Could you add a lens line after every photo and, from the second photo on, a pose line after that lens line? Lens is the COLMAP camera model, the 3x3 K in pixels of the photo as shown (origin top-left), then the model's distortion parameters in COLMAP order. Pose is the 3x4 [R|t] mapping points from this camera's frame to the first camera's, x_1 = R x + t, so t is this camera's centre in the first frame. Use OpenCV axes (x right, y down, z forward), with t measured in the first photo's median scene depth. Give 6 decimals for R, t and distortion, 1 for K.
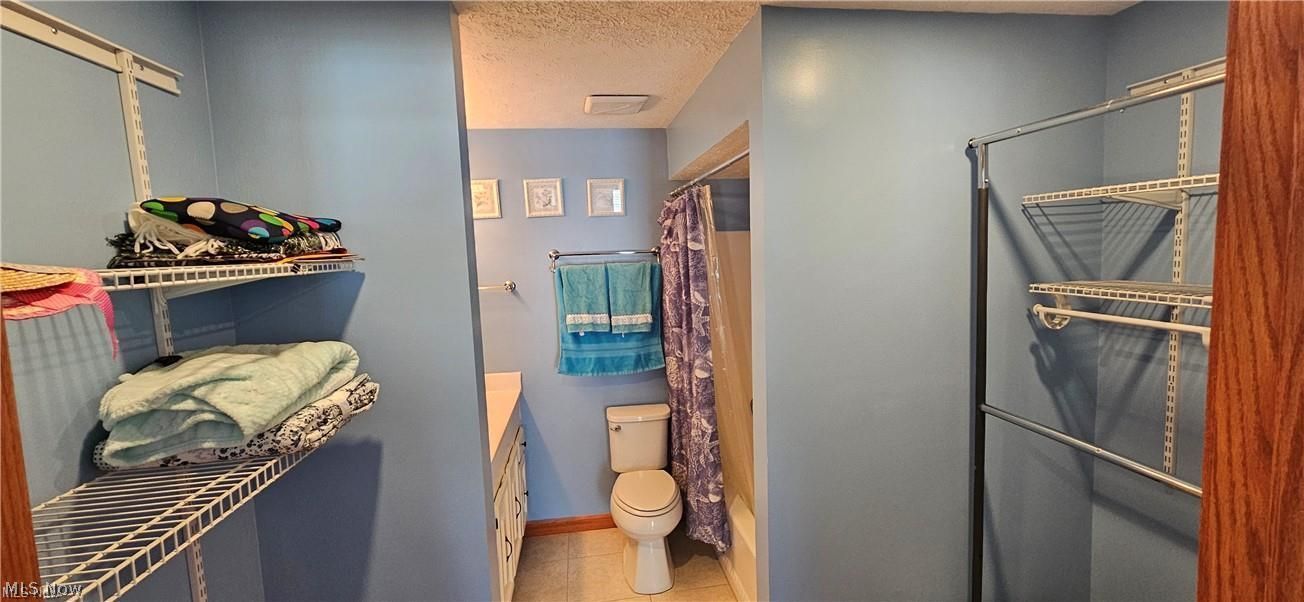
lens RADIAL K [[533.4, 0, 651.6], [0, 533.4, 300.5], [0, 0, 1]] dist [-0.003583, 0.000810]
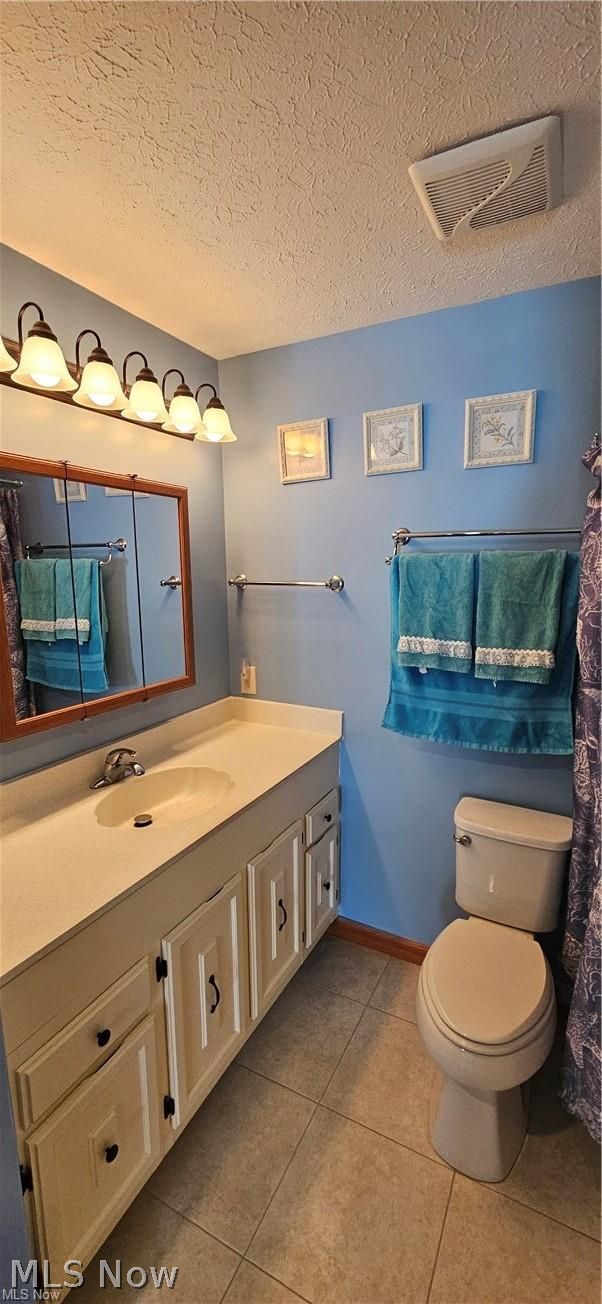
lens RADIAL K [[533.4, 0, 303.0], [0, 533.4, 659.1], [0, 0, 1]] dist [-0.003583, 0.000810]
pose [[0.811804, 0.130922, -0.569064, 0.096213], [-0.075367, 0.989882, 0.120222, -0.010914], [0.579046, -0.054707, 0.813457, 0.436555]]
